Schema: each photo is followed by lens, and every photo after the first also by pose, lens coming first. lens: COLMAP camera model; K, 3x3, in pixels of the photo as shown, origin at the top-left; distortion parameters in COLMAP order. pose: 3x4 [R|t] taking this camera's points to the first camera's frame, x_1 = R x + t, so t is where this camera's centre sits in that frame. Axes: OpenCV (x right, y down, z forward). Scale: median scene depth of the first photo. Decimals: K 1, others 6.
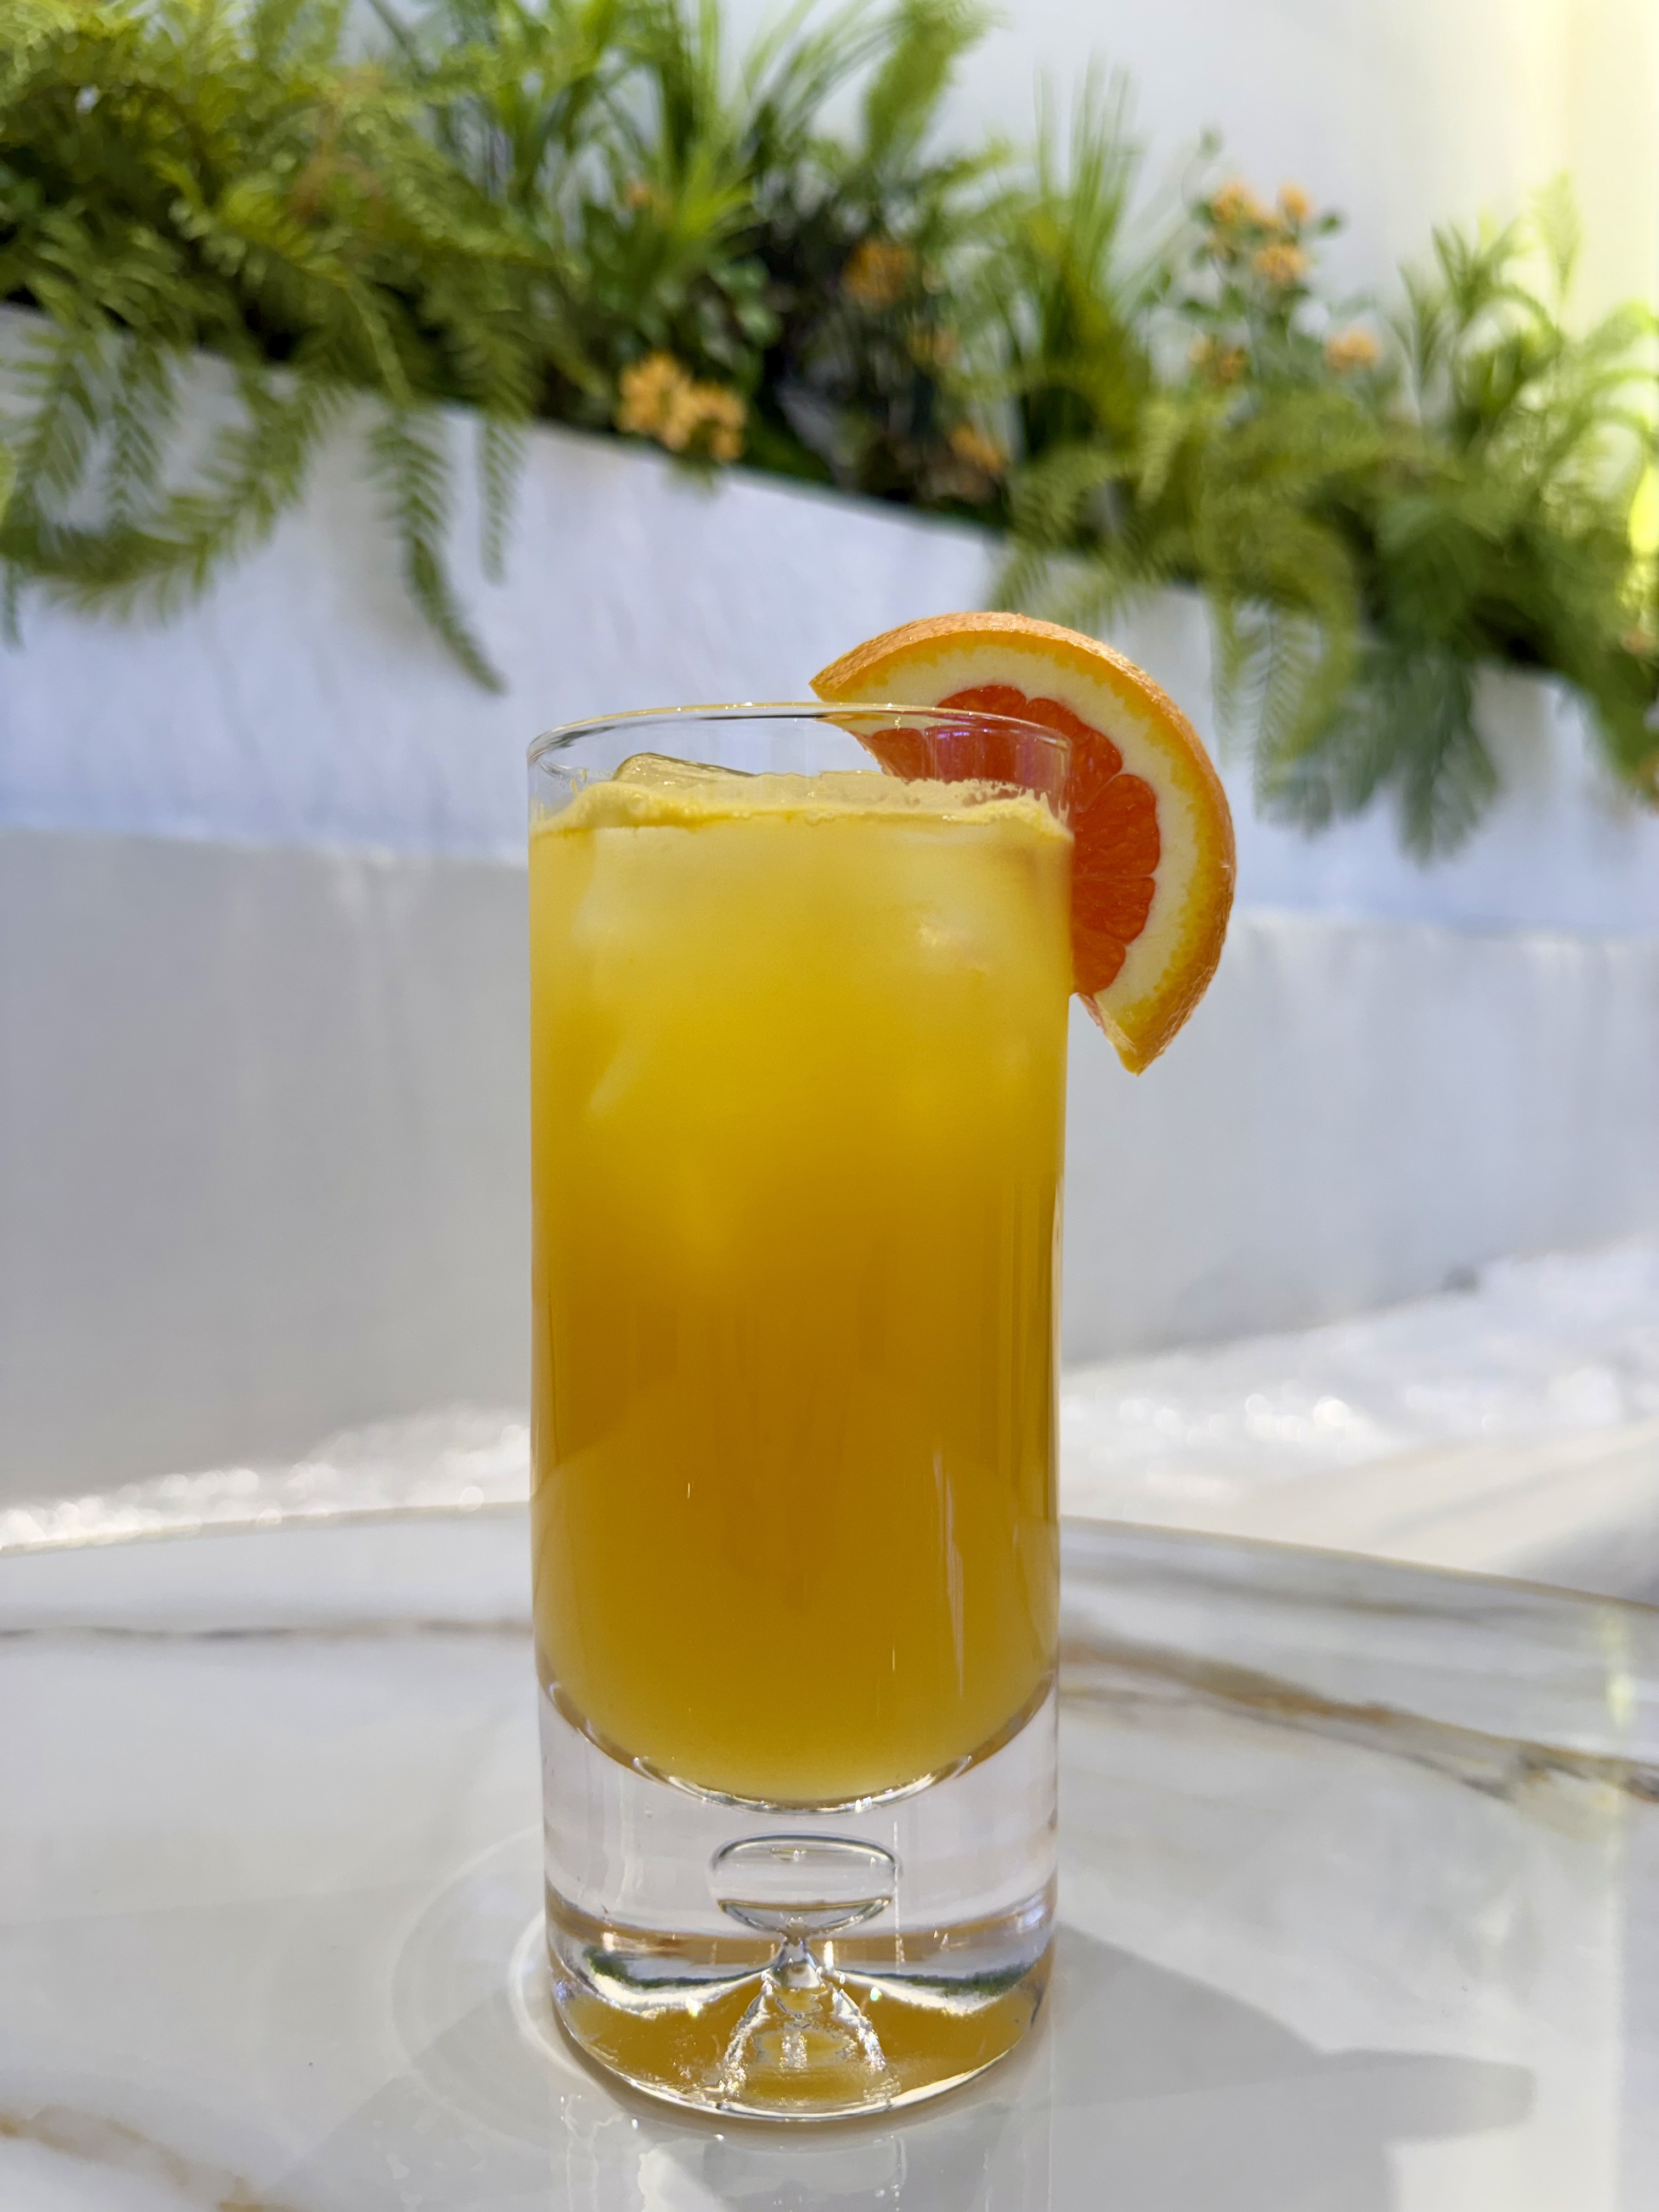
lens RADIAL K [[1540.5, 0, 829.5], [0, 1540.5, 1106.0], [0, 0, 1]] dist [-0.074659, 0.040037]
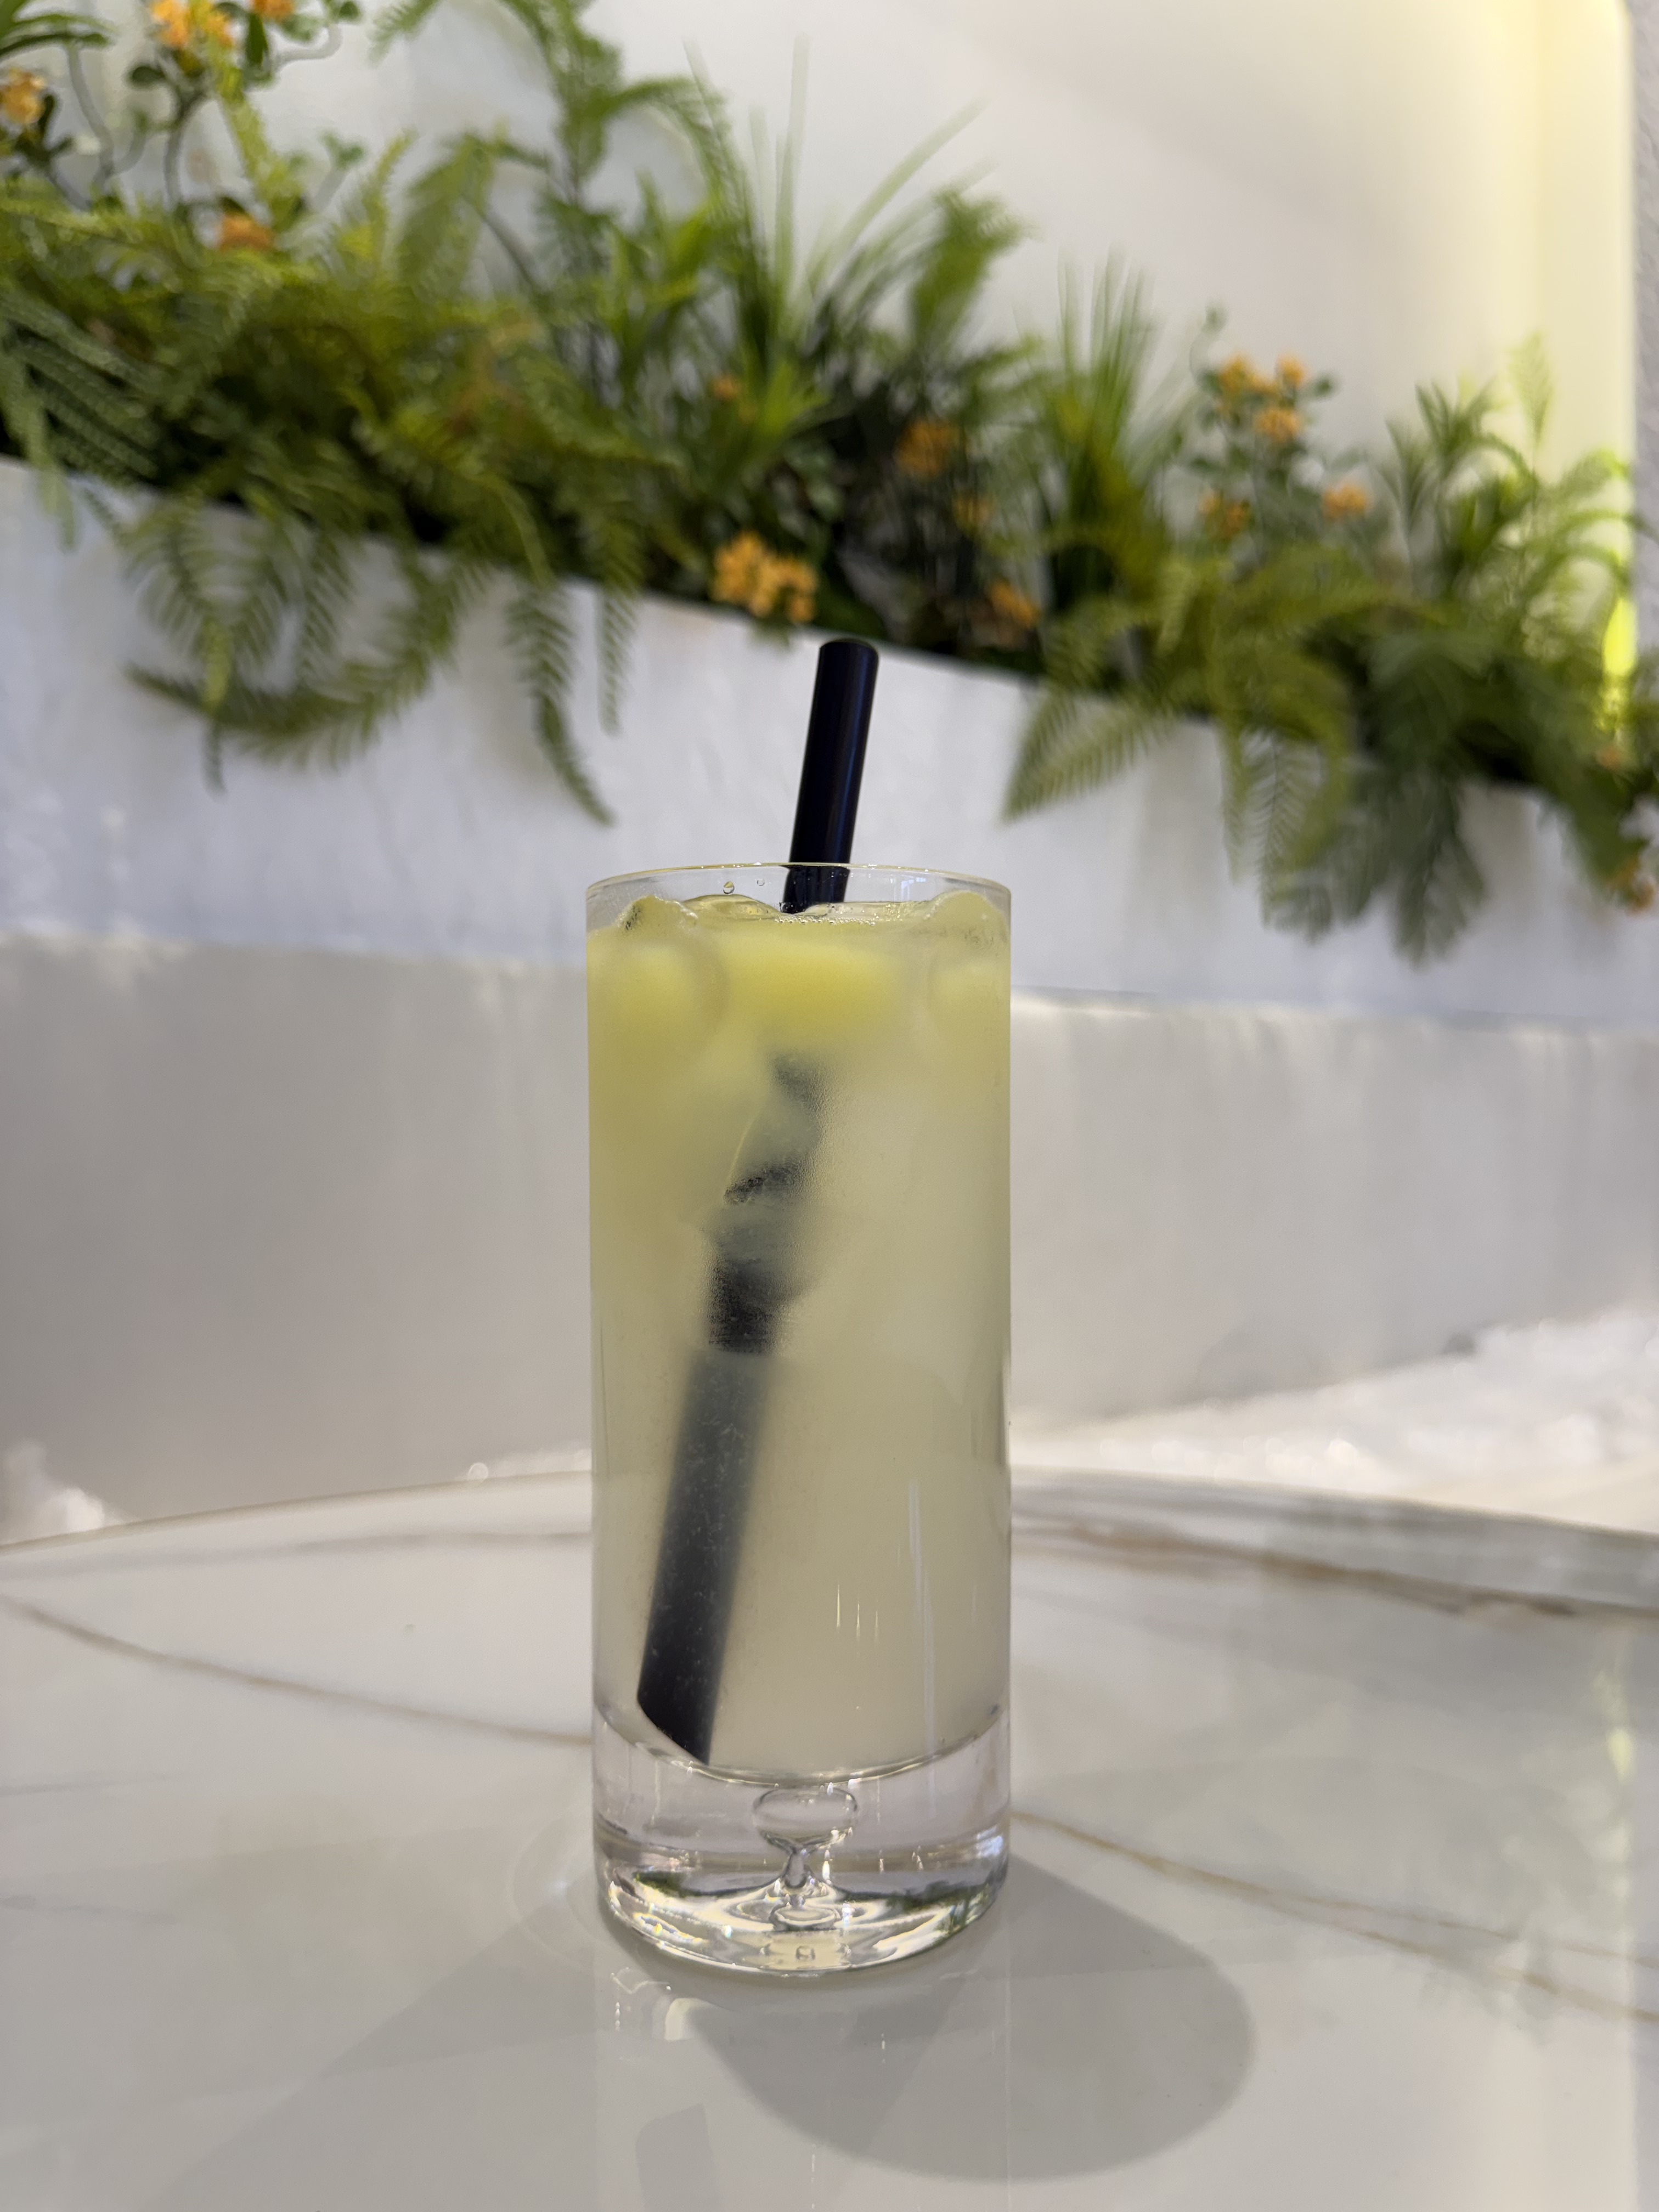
lens RADIAL K [[1549.5, 0, 829.5], [0, 1549.5, 1106.0], [0, 0, 1]] dist [-0.001009, -0.073457]
pose [[0.999998, -0.001776, -0.000492, -0.040372], [0.001745, 0.998400, -0.056511, 0.007376], [0.000592, 0.056510, 0.998402, -0.130808]]
